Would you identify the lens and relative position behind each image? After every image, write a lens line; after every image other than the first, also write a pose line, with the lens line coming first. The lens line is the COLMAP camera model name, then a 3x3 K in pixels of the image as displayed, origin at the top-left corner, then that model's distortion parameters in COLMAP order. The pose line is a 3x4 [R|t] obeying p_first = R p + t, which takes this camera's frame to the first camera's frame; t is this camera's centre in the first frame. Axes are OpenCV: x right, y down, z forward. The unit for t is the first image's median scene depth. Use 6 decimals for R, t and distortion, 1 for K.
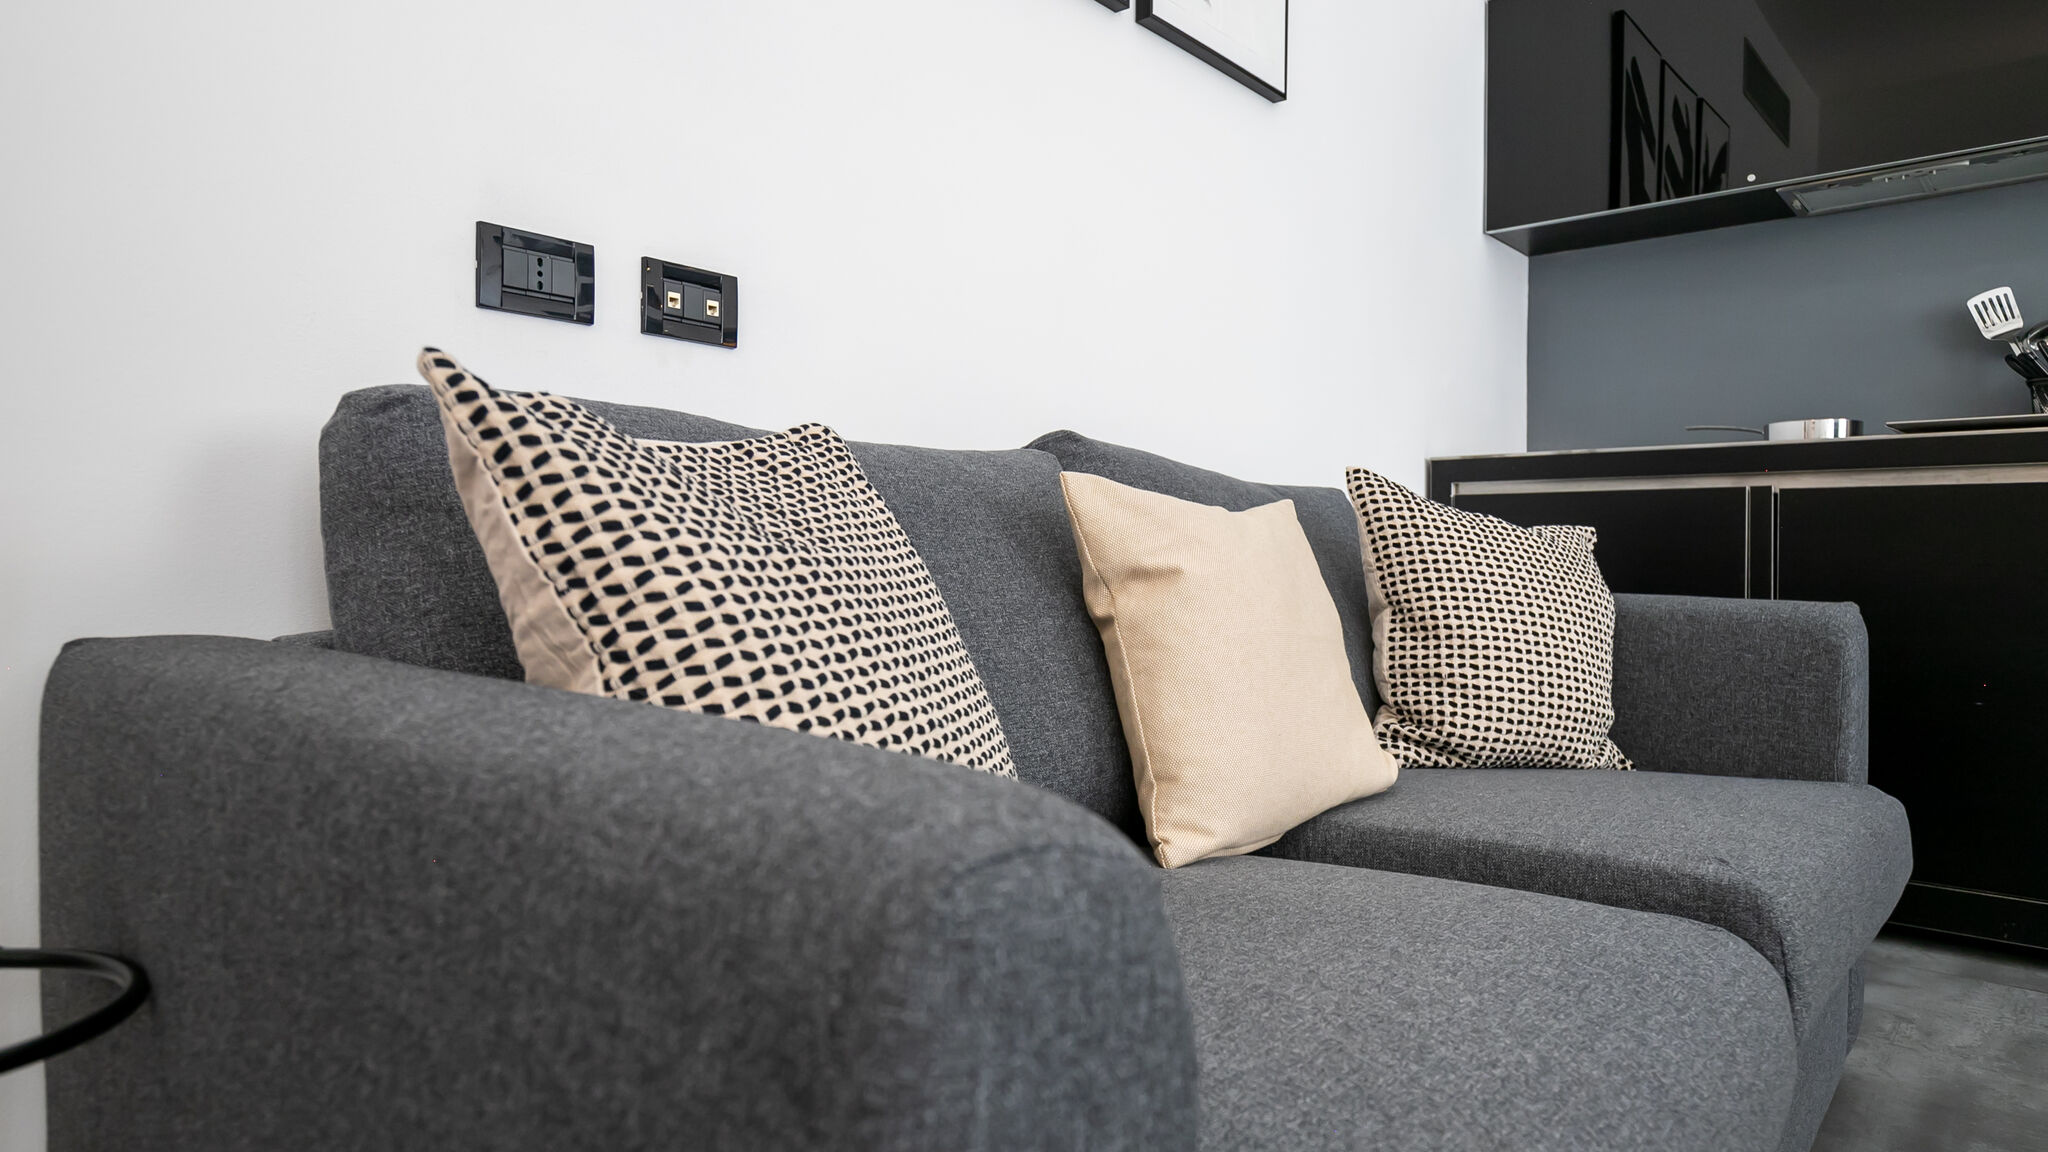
lens RADIAL K [[1214.3, 0, 1028.7], [0, 1214.3, 561.8], [0, 0, 1]] dist [-0.000138, 0.000773]
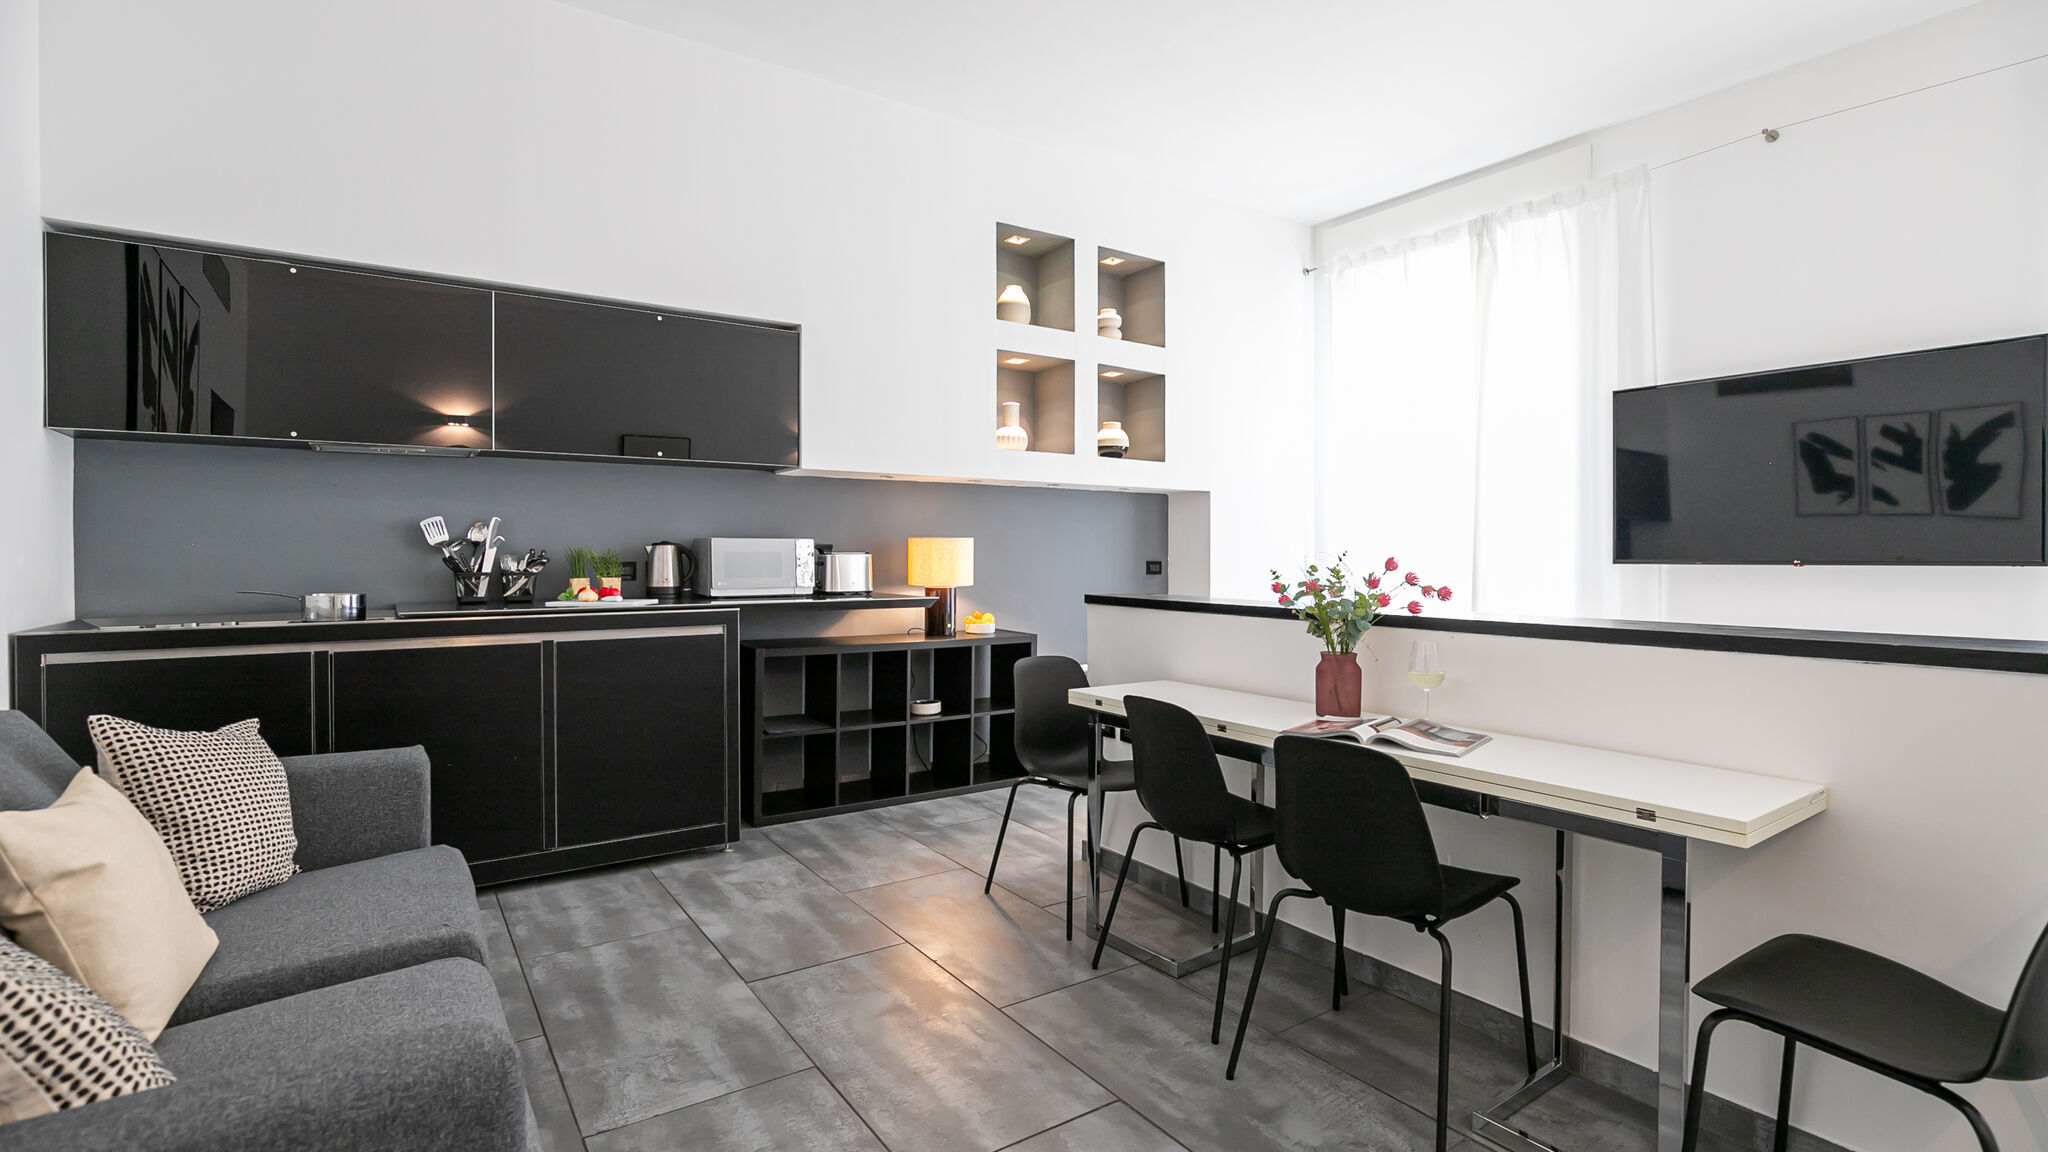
lens RADIAL K [[942.9, 0, 1023.2], [0, 942.9, 559.6], [0, 0, 1]] dist [-0.016233, 0.004704]
pose [[0.248939, -0.011257, 0.968454, -0.642647], [0.011411, 0.999897, 0.008690, -0.335163], [-0.968452, 0.008888, 0.249042, -0.350069]]
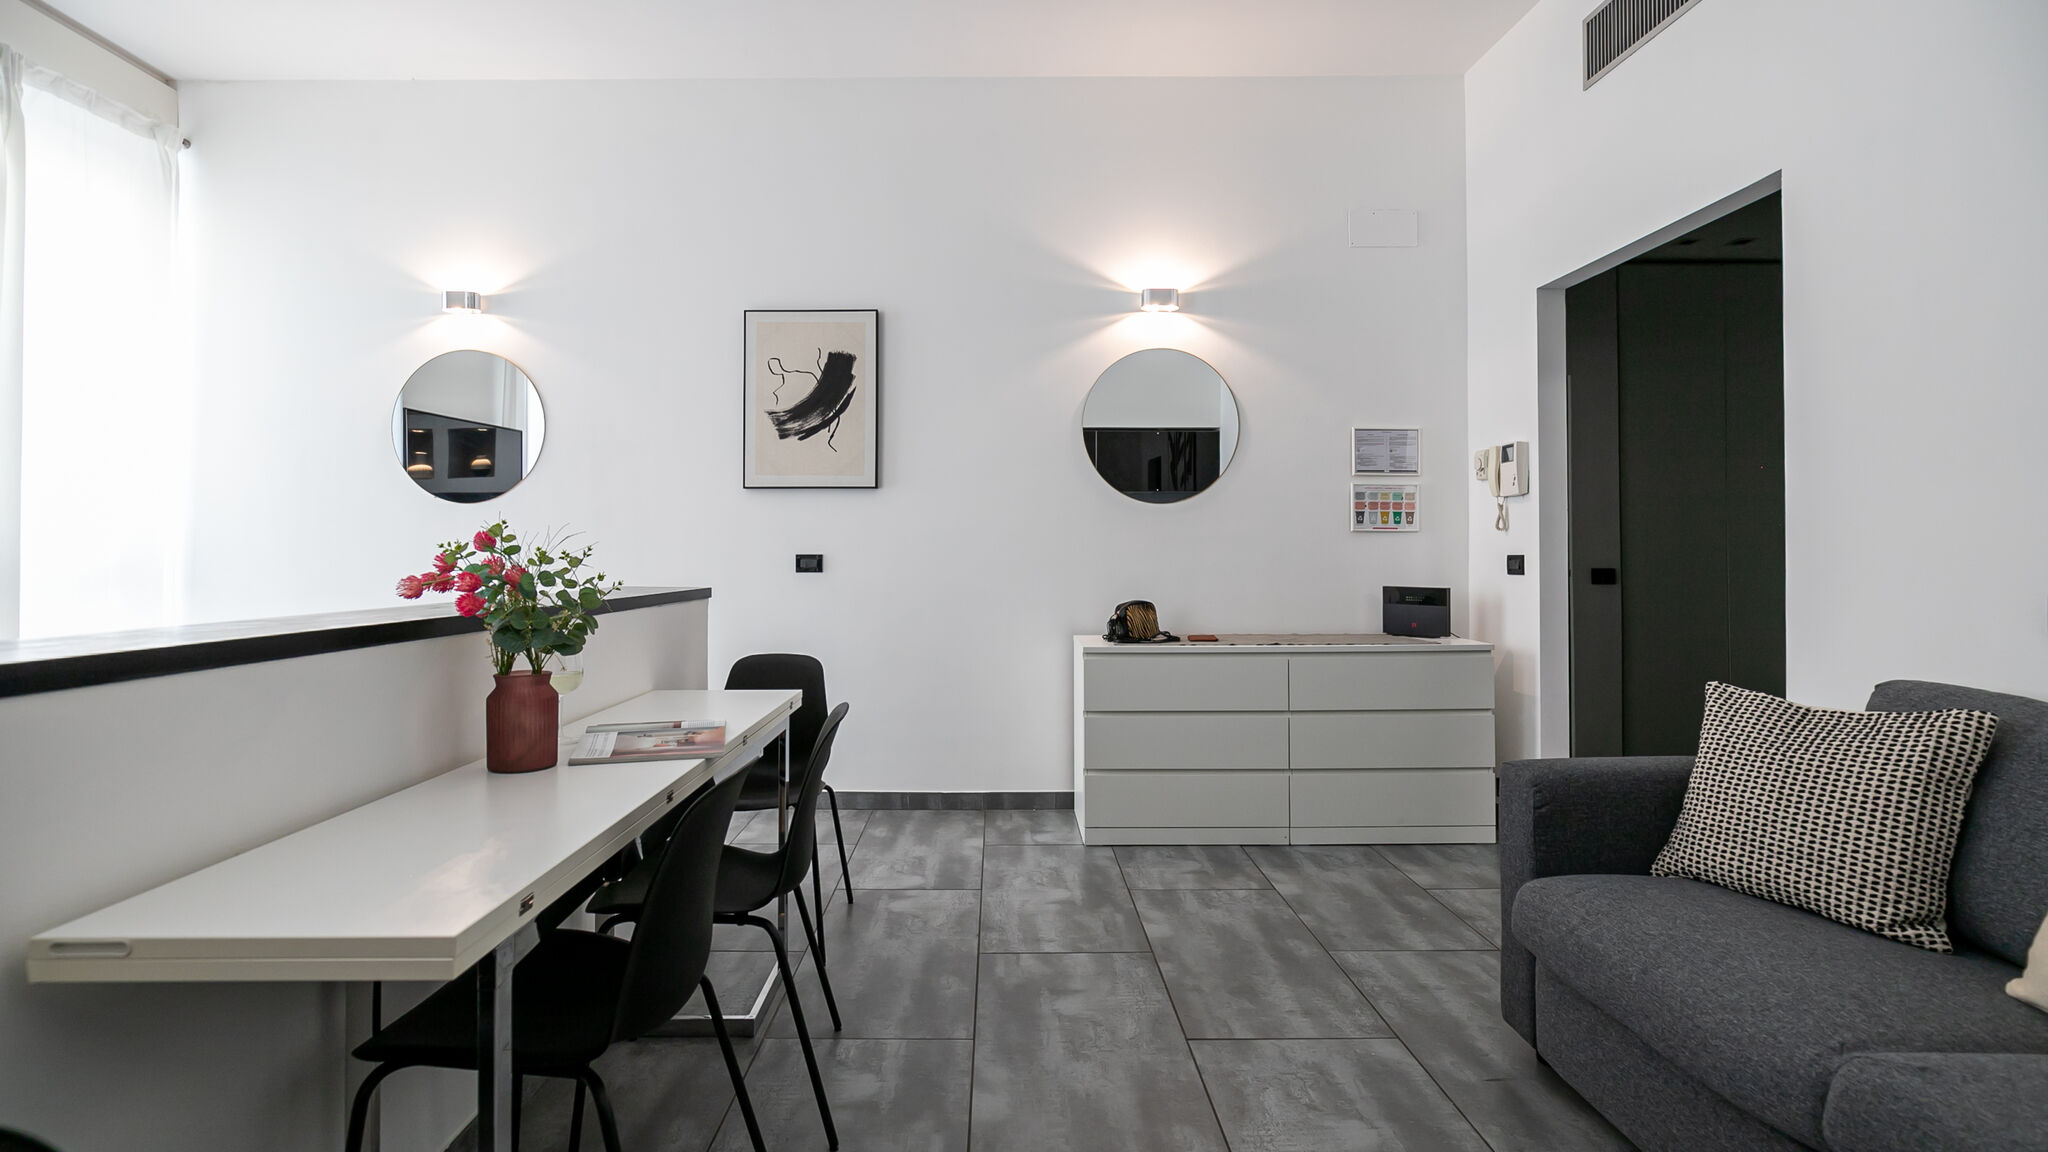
lens RADIAL K [[953.0, 0, 992.6], [0, 953.0, 532.0], [0, 0, 1]] dist [-0.014615, 0.003921]
pose [[-0.757387, -0.021097, -0.652625, 1.765819], [-0.012625, 0.999764, -0.017667, -0.300796], [0.652844, -0.005142, -0.757475, 0.924270]]
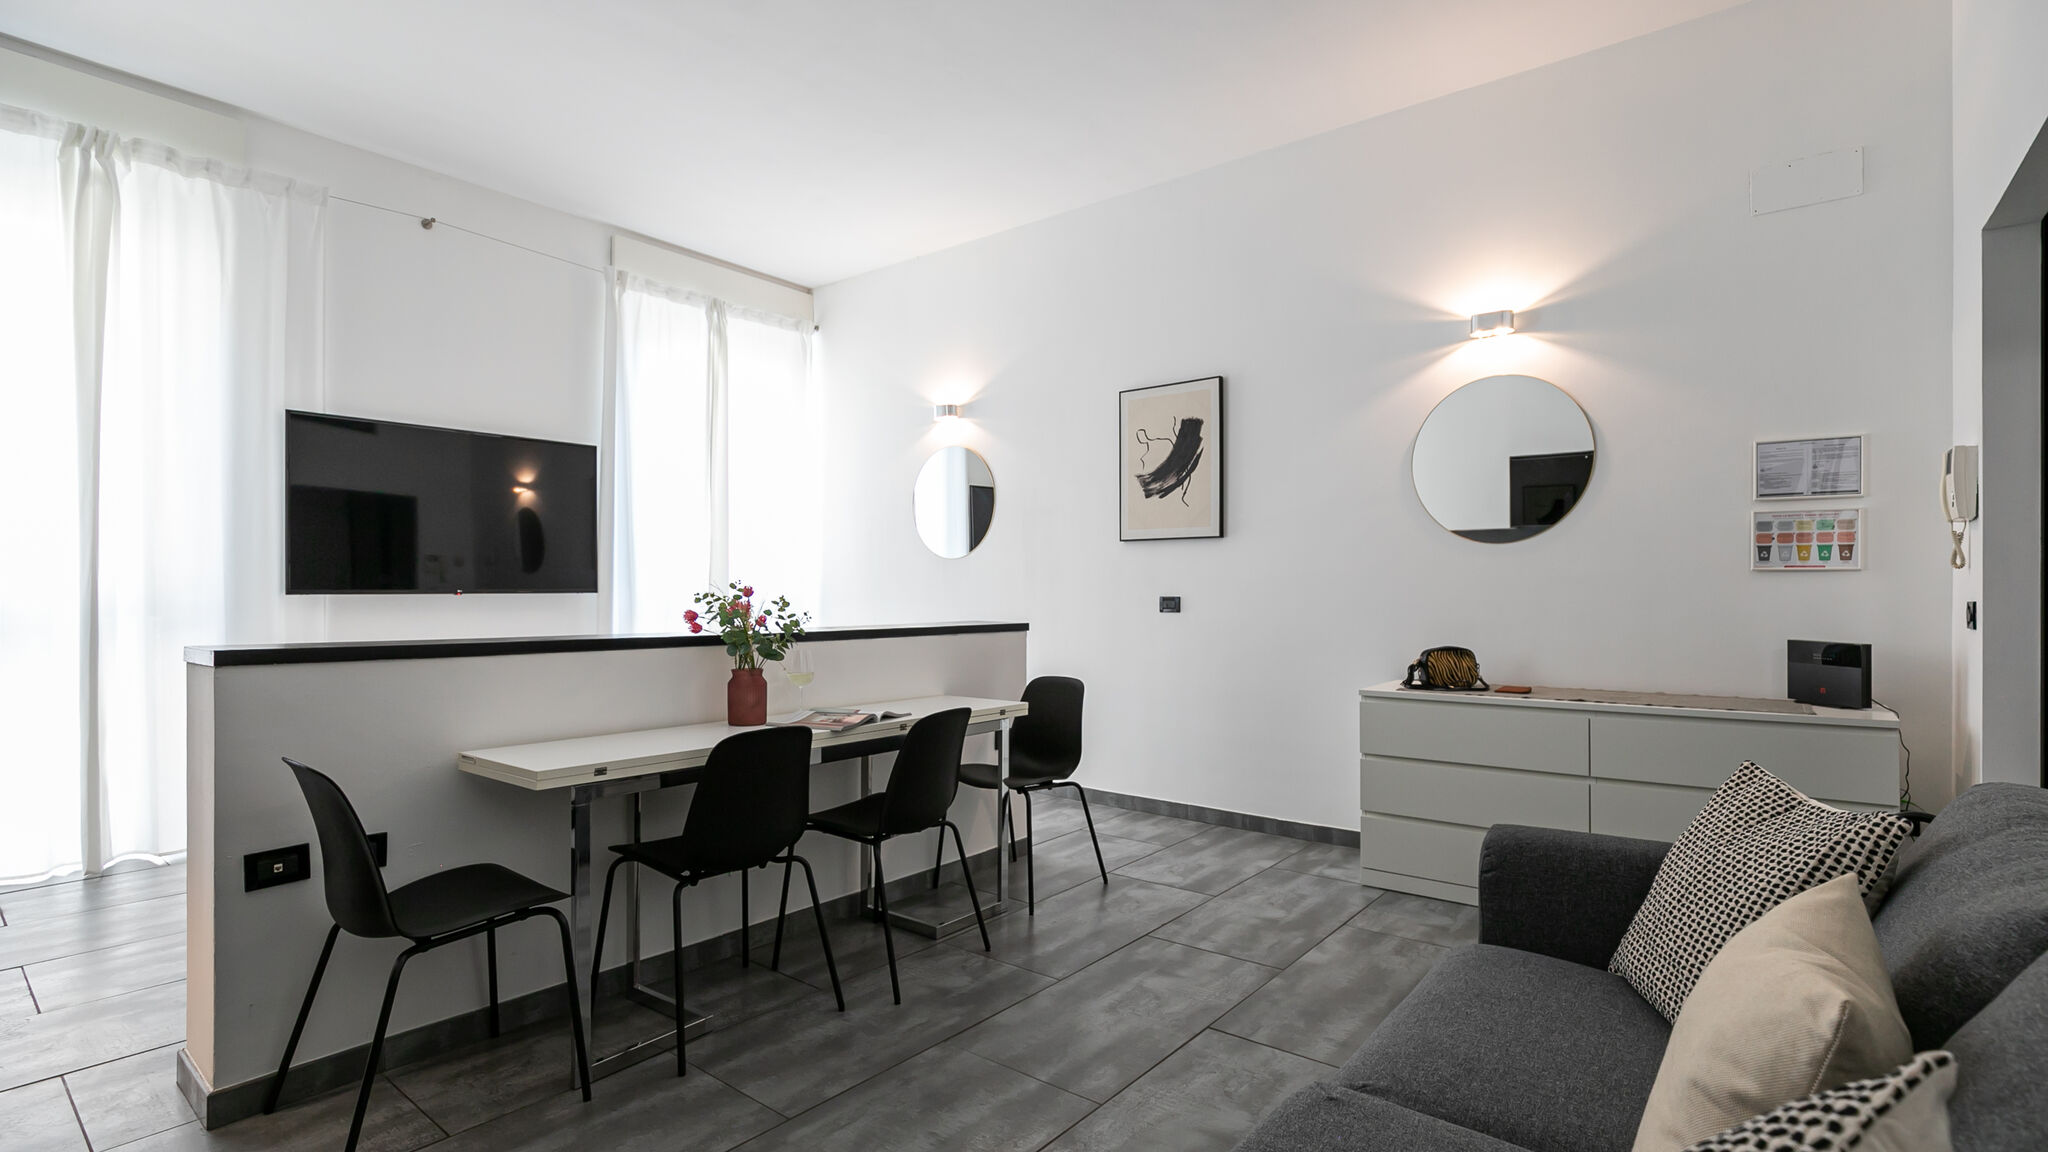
lens RADIAL K [[956.8, 0, 1037.1], [0, 956.8, 583.1], [0, 0, 1]] dist [-0.012417, 0.000408]
pose [[-0.999087, -0.007802, -0.042007, 0.807191], [-0.007932, 0.999964, 0.002911, -0.333528], [0.041983, 0.003242, -0.999113, 1.784352]]
